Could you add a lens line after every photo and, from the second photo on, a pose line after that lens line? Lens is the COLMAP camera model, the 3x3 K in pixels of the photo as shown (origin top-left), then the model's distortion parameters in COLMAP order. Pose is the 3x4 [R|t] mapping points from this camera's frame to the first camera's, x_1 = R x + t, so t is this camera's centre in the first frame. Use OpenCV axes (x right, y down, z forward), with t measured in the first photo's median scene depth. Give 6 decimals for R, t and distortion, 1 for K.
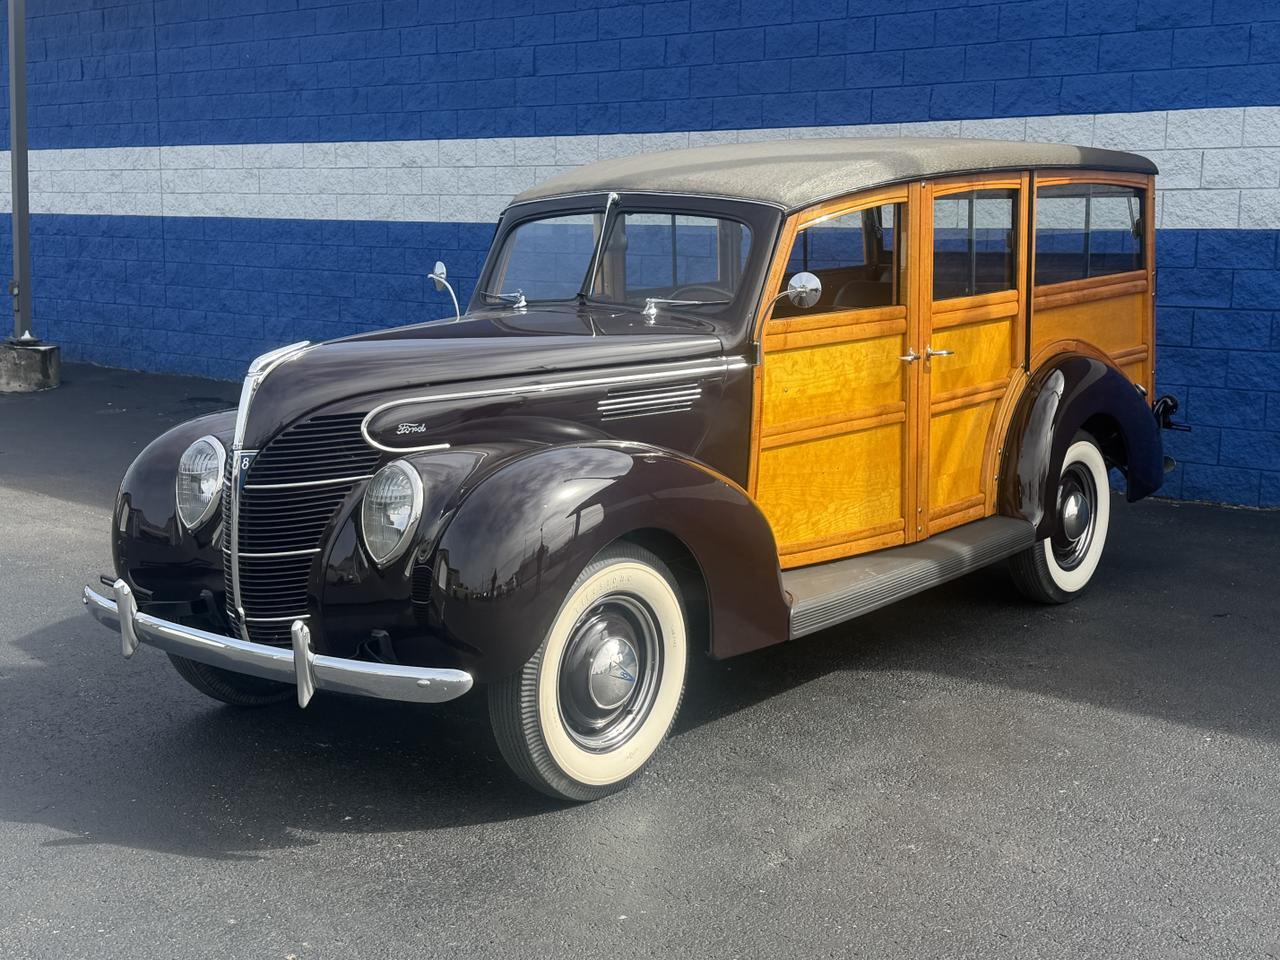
lens RADIAL K [[1626.2, 0, 635.8], [0, 1626.2, 484.6], [0, 0, 1]] dist [0.230007, -0.555970]
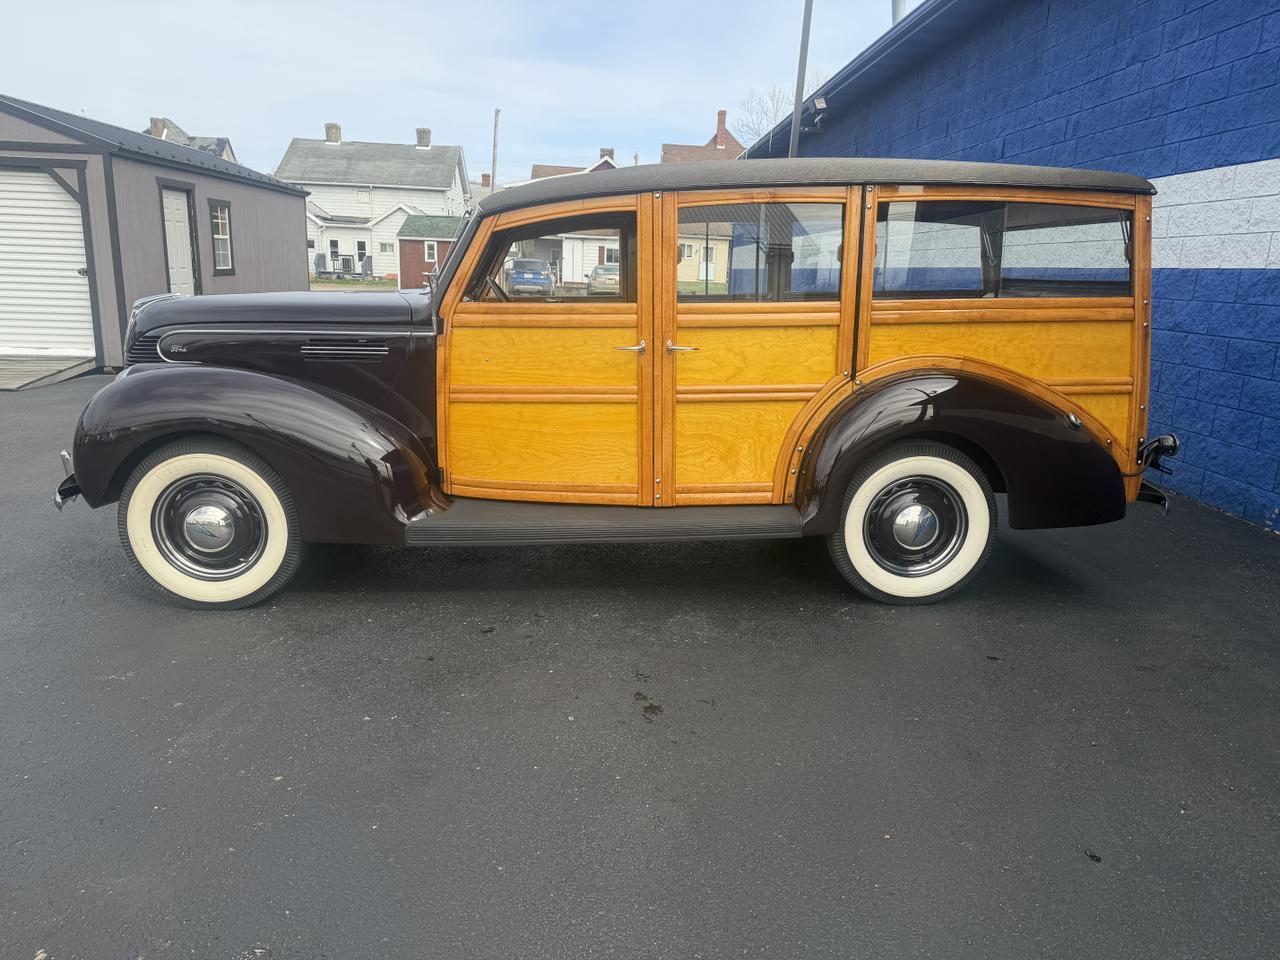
lens RADIAL K [[914.2, 0, 640.0], [0, 914.2, 480.0], [0, 0, 1]] dist [0.002562, 0.000807]
pose [[0.689876, 0.177319, -0.701875, 0.500835], [-0.143023, 0.983813, 0.107968, -0.043020], [0.709658, 0.025900, 0.704070, 0.433084]]
